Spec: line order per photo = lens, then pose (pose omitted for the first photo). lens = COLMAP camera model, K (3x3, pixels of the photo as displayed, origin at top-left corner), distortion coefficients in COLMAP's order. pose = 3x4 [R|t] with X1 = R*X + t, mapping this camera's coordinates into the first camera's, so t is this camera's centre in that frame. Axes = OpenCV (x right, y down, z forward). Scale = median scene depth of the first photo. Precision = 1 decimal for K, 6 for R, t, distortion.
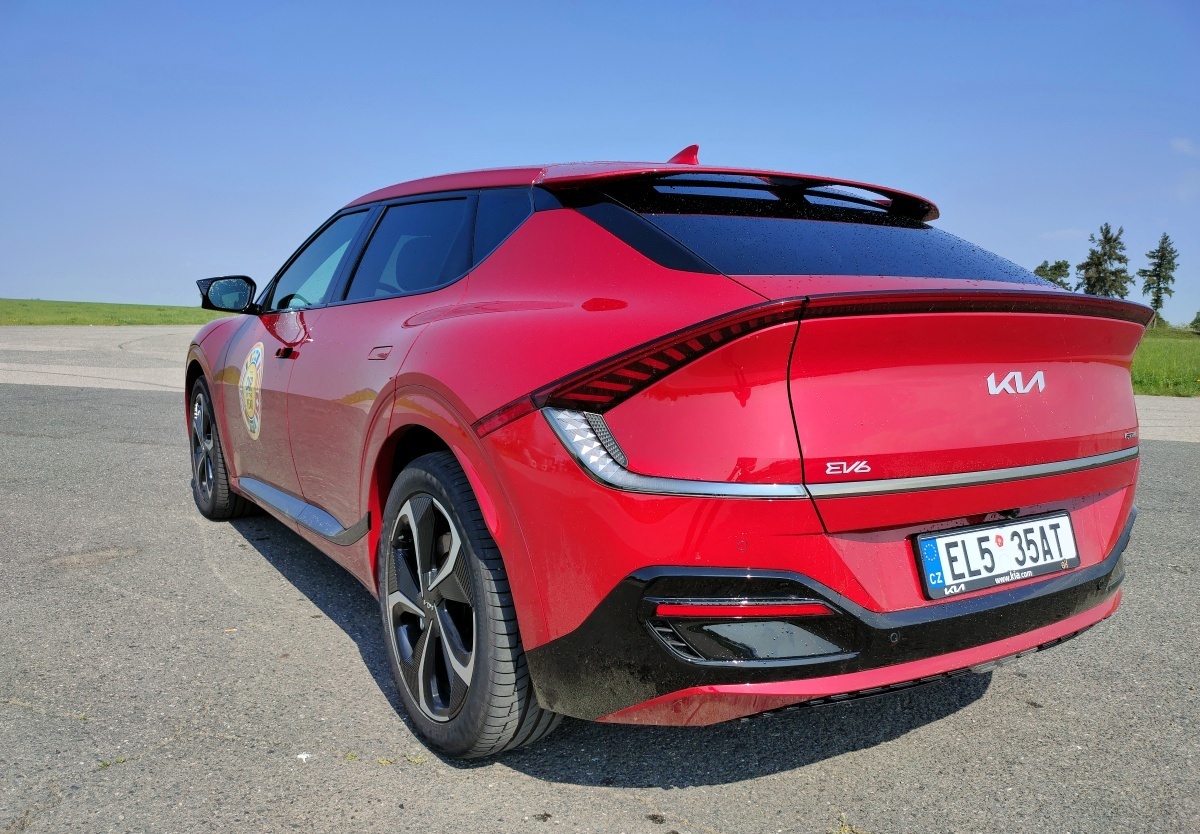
lens RADIAL K [[919.4, 0, 604.5], [0, 919.4, 447.6], [0, 0, 1]] dist [0.044156, -0.022766]
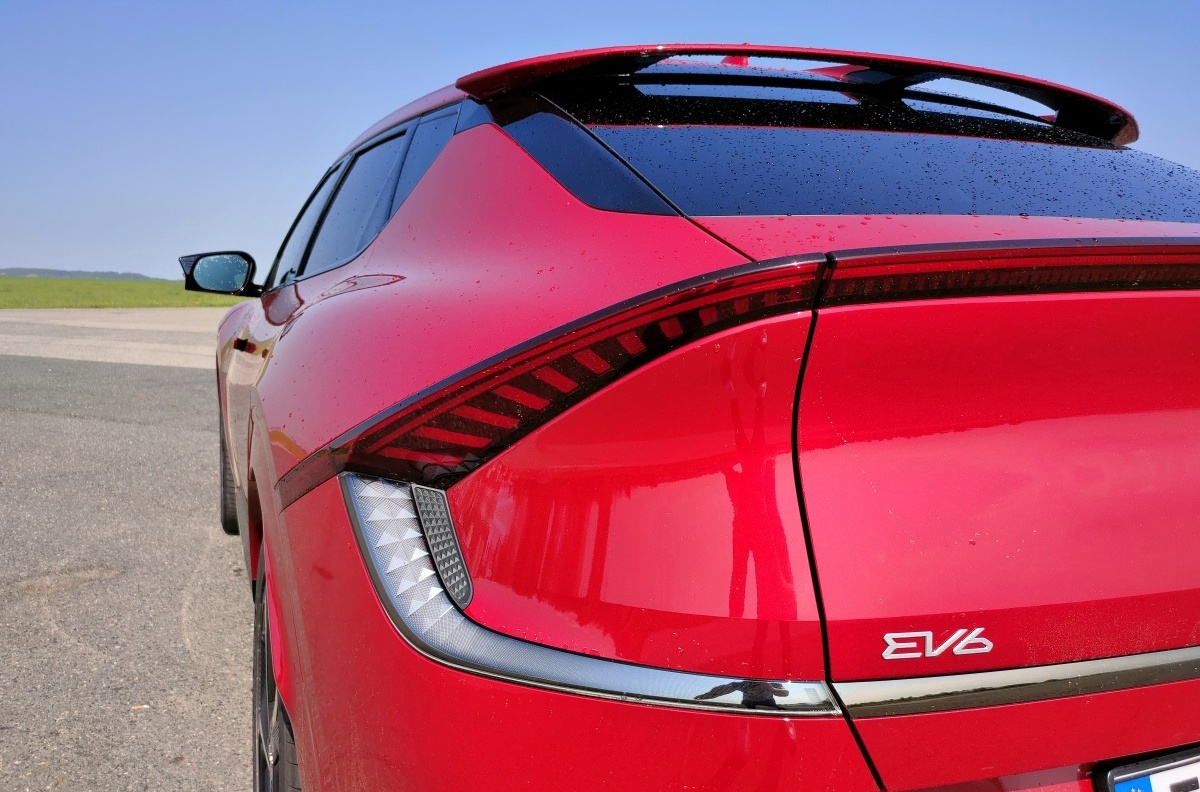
lens RADIAL K [[925.0, 0, 601.4], [0, 925.0, 386.8], [0, 0, 1]] dist [0.040355, -0.028771]
pose [[0.986441, 0.011760, -0.163694, 0.155097], [-0.018888, 0.998937, -0.042060, -0.068100], [0.163025, 0.044581, 0.985614, 0.465329]]
